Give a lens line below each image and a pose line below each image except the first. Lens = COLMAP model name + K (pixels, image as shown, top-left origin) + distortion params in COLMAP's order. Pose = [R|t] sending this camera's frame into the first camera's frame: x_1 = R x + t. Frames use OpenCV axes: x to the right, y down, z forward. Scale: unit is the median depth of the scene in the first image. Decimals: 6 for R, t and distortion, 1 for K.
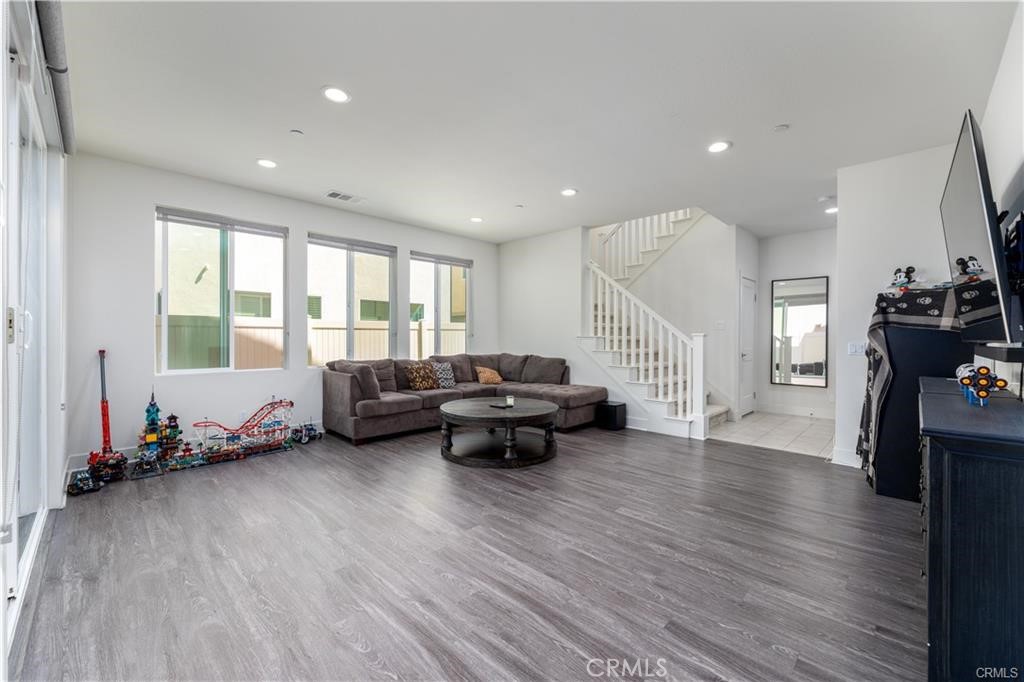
lens RADIAL K [[414.1, 0, 501.4], [0, 414.1, 339.4], [0, 0, 1]] dist [0.000195, -0.000475]
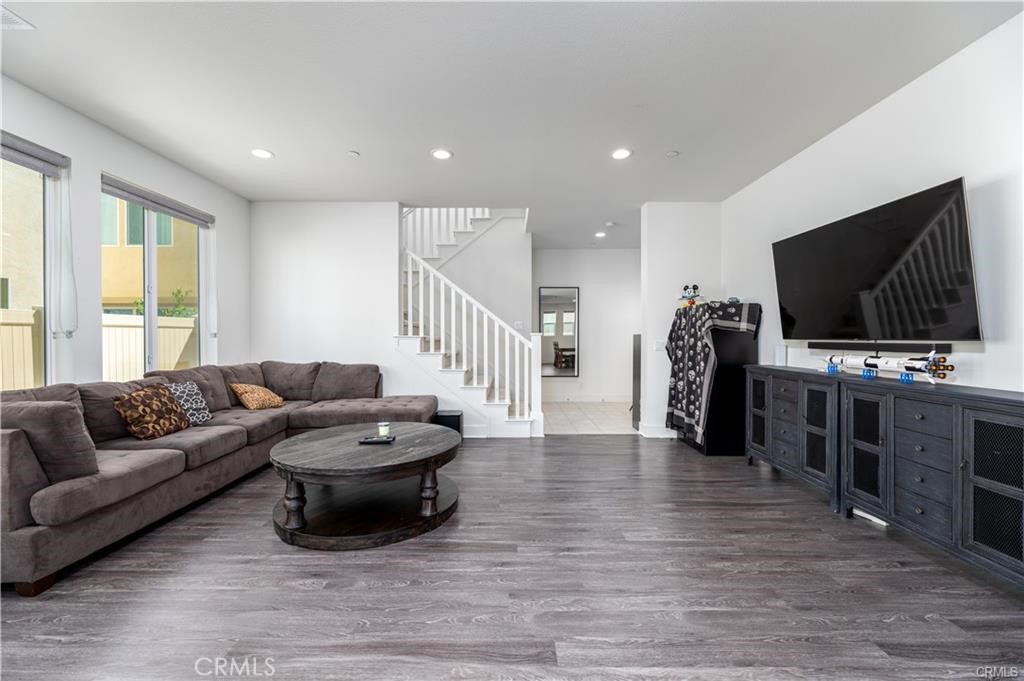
lens RADIAL K [[414.1, 0, 507.9], [0, 414.1, 338.1], [0, 0, 1]] dist [0.000195, -0.000475]
pose [[0.699263, -0.006750, 0.714832, -0.316827], [0.007261, 0.999971, 0.002339, -0.005107], [-0.714827, 0.003555, 0.699292, 0.358645]]
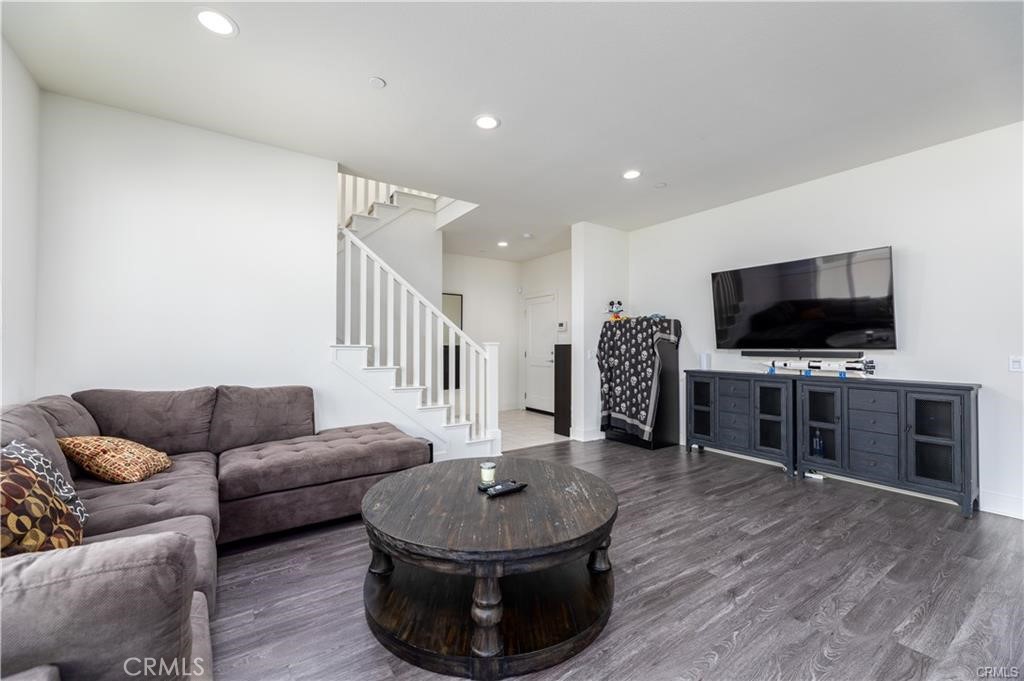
lens RADIAL K [[414.1, 0, 500.9], [0, 414.1, 336.6], [0, 0, 1]] dist [0.000195, -0.000475]
pose [[0.170248, 0.019386, 0.985210, -0.465798], [0.004698, 0.999779, -0.020484, -0.008902], [-0.985390, 0.008116, 0.170120, 0.870389]]
